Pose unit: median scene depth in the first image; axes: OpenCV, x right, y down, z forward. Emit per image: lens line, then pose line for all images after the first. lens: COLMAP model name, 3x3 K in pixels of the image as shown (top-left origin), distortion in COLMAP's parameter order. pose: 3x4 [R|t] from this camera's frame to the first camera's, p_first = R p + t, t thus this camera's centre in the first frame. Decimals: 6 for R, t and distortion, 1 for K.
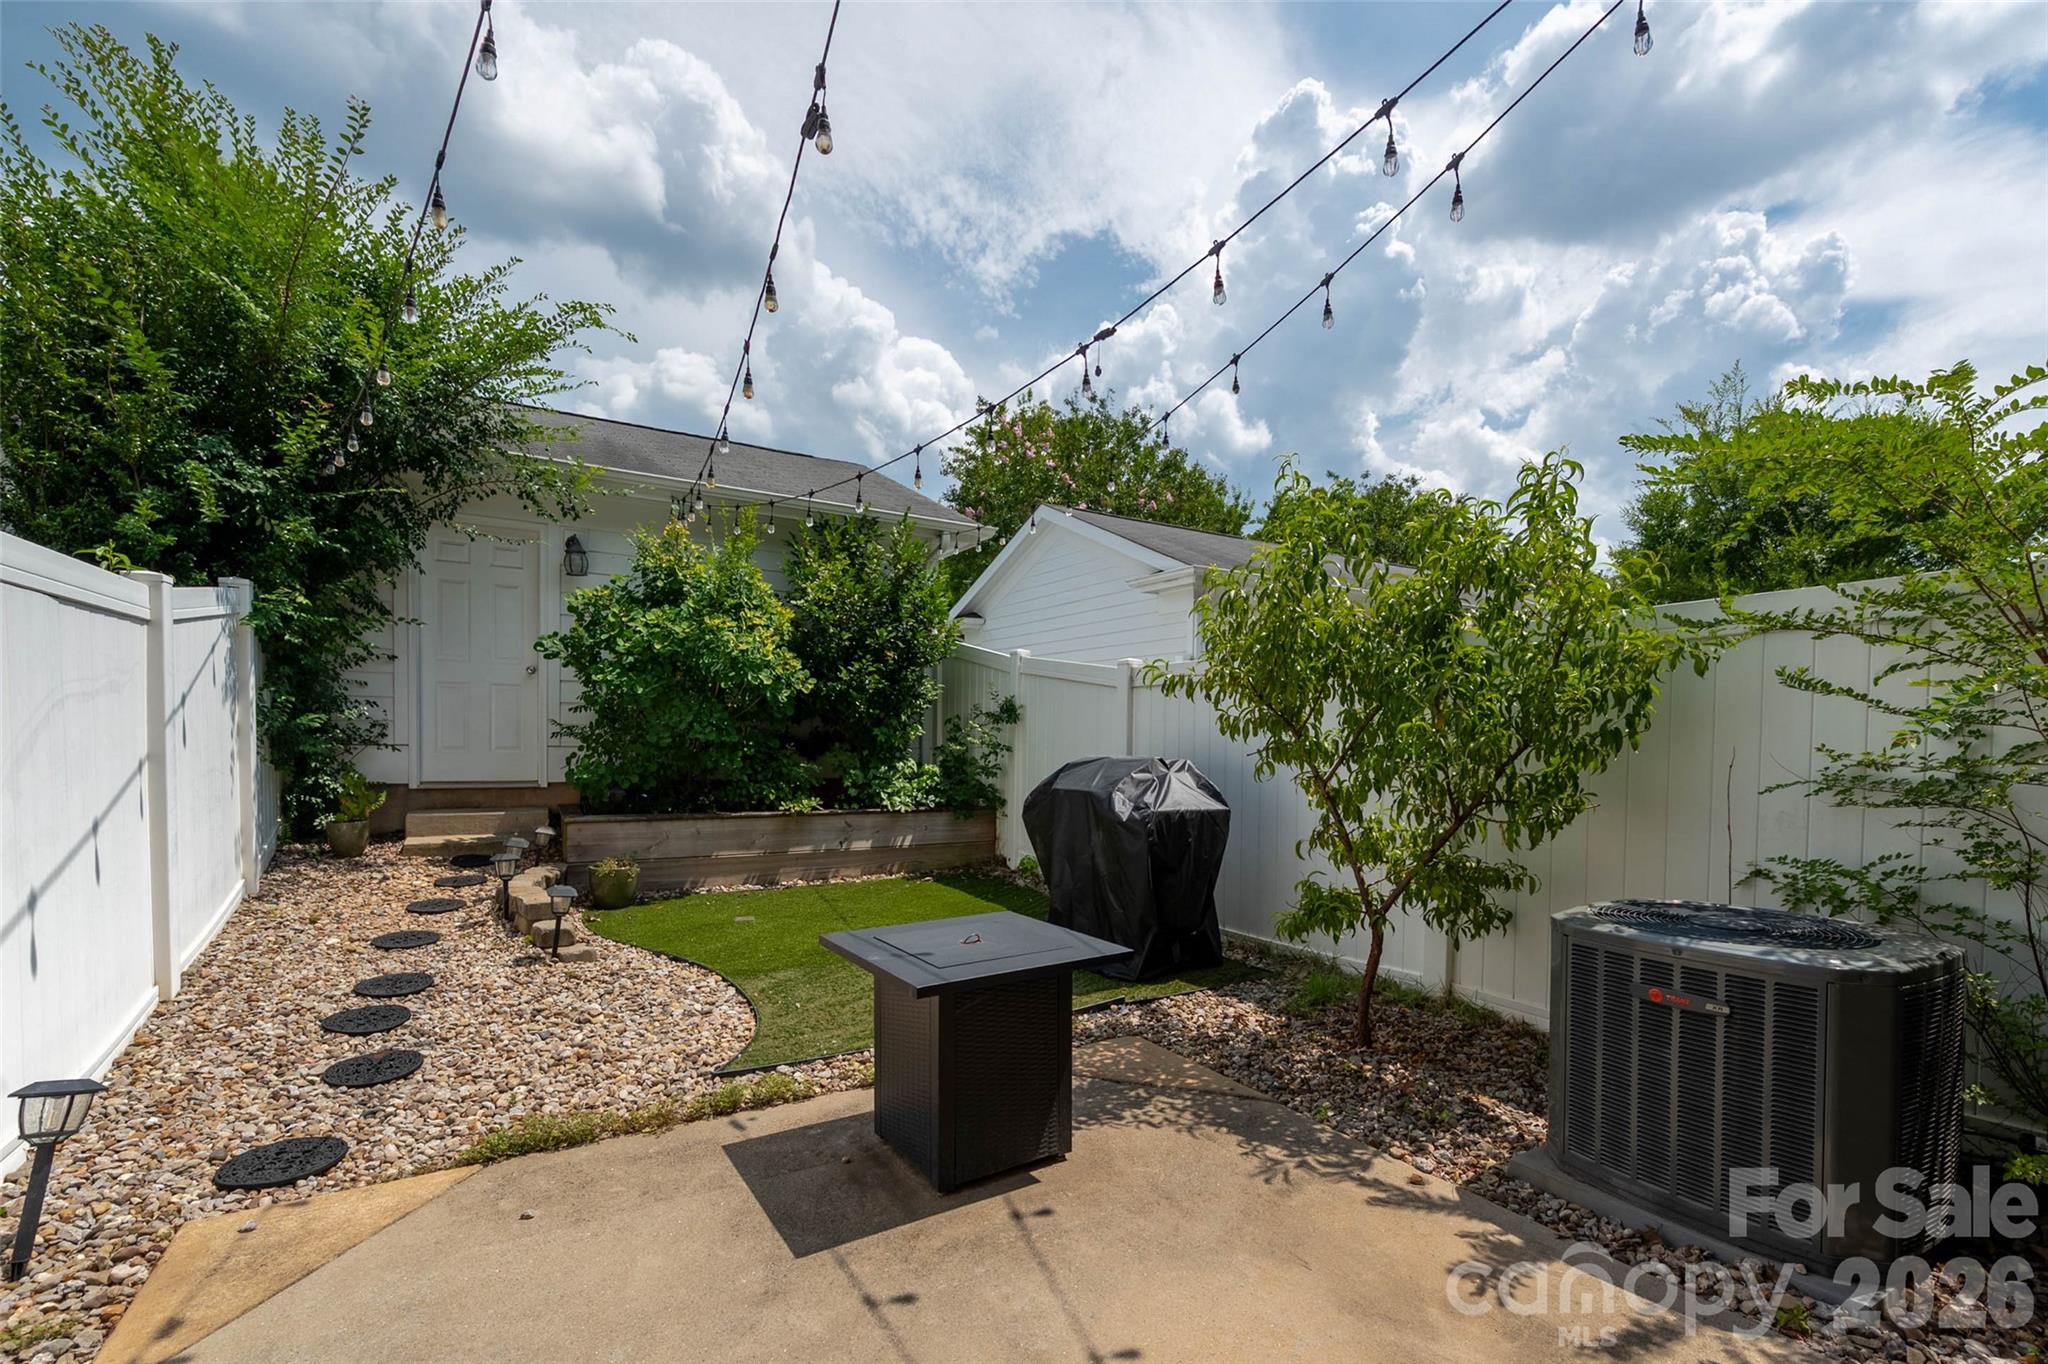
lens RADIAL K [[895.0, 0, 1030.8], [0, 895.0, 762.1], [0, 0, 1]] dist [-0.007823, 0.001113]
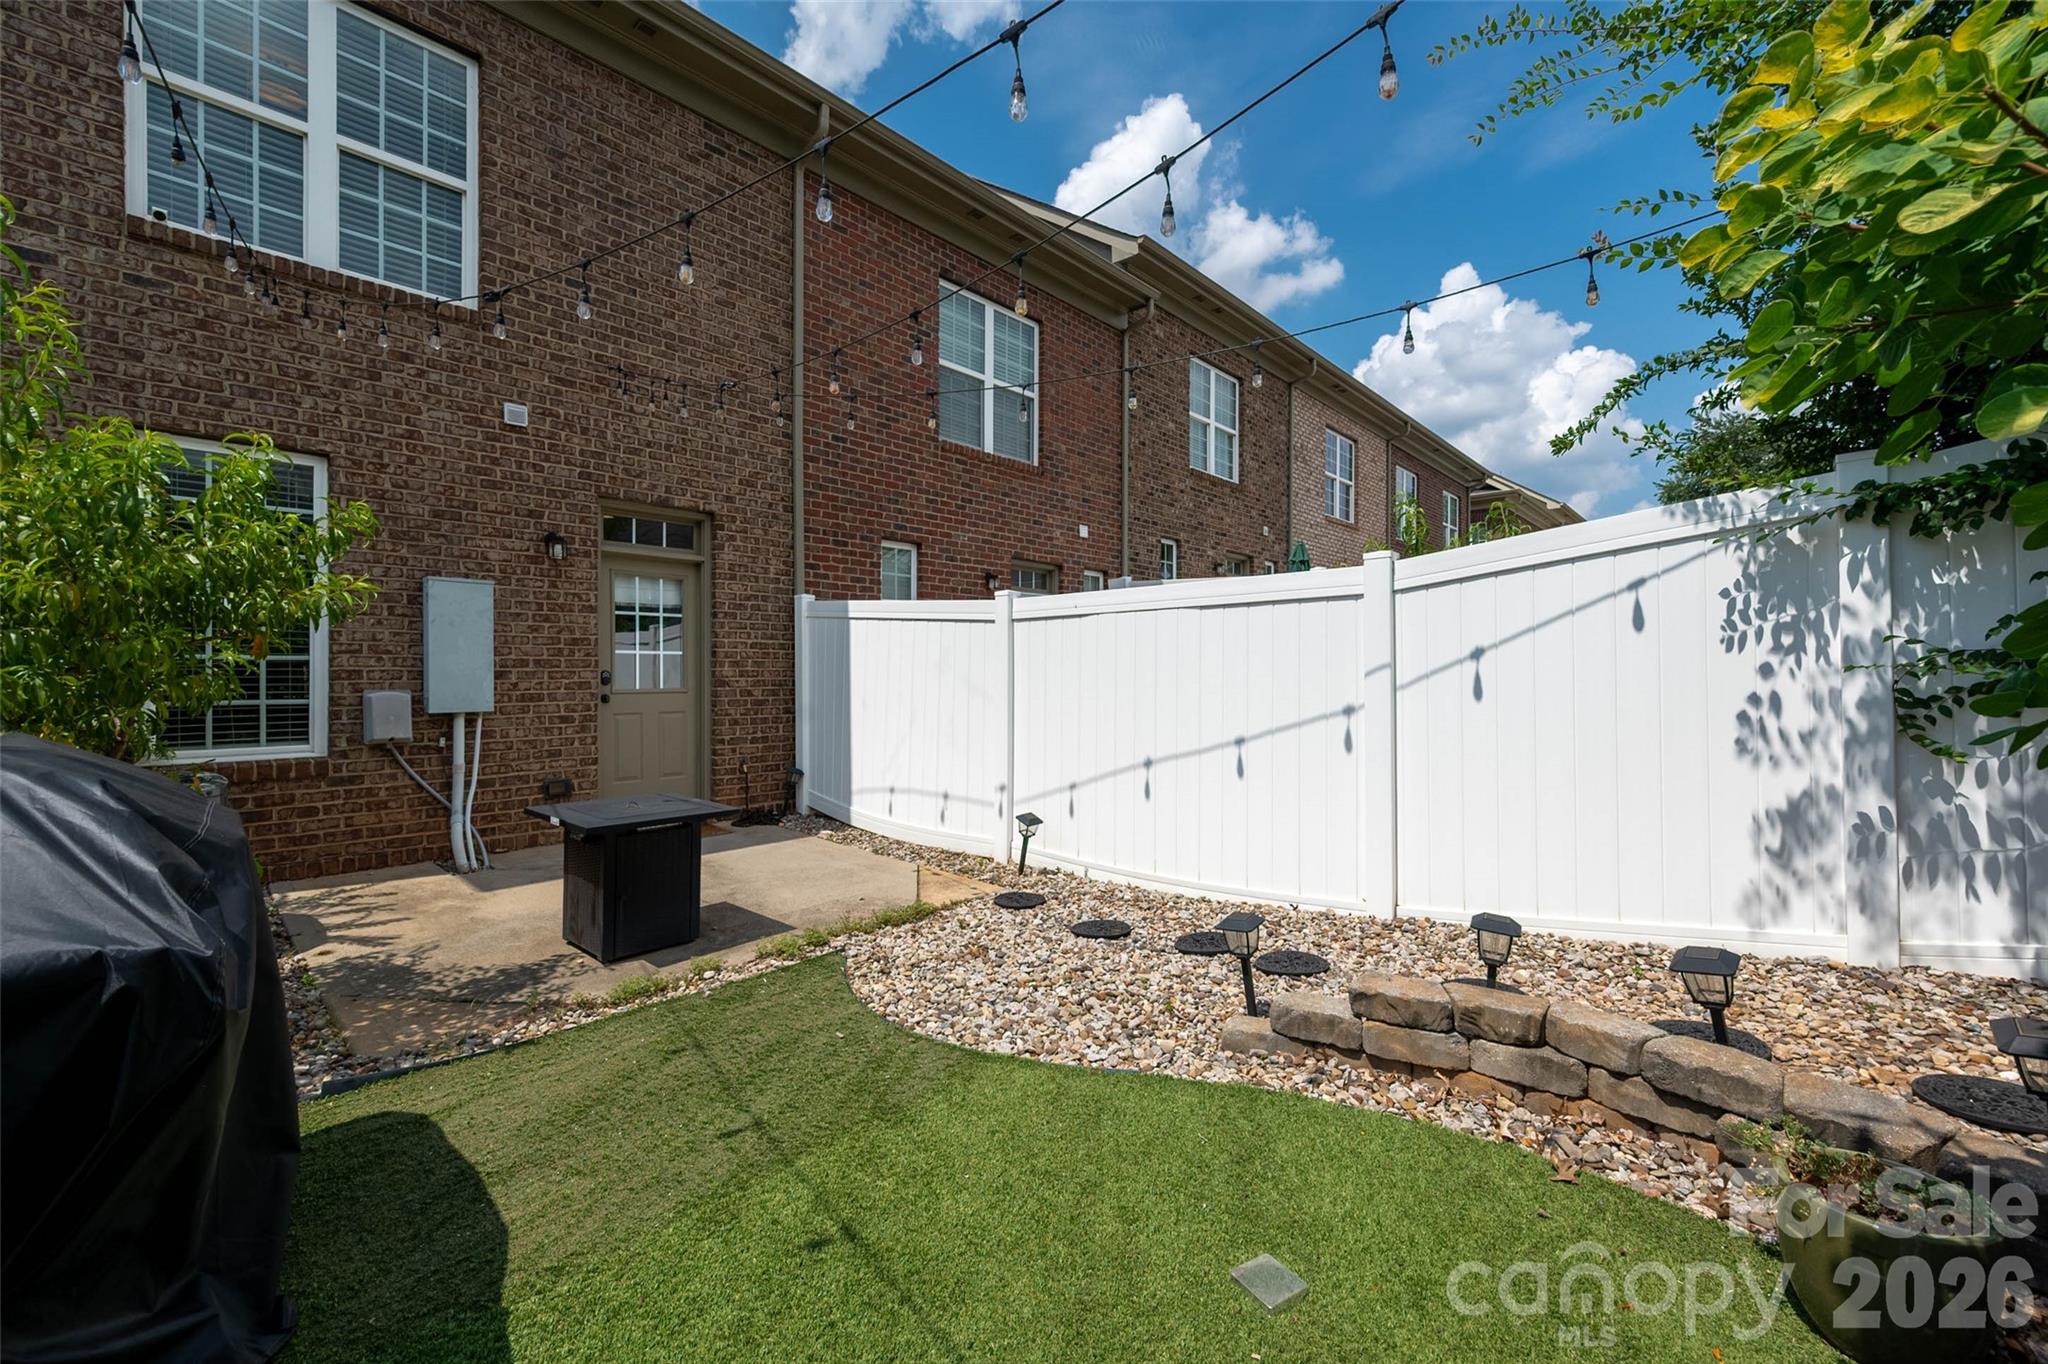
lens RADIAL K [[817.1, 0, 1017.5], [0, 817.1, 667.5], [0, 0, 1]] dist [0.002485, -0.000389]
pose [[-0.960547, -0.017556, -0.277563, -0.134206], [-0.025467, 0.999365, 0.024919, -0.042002], [0.276949, 0.031005, -0.960384, 1.113473]]
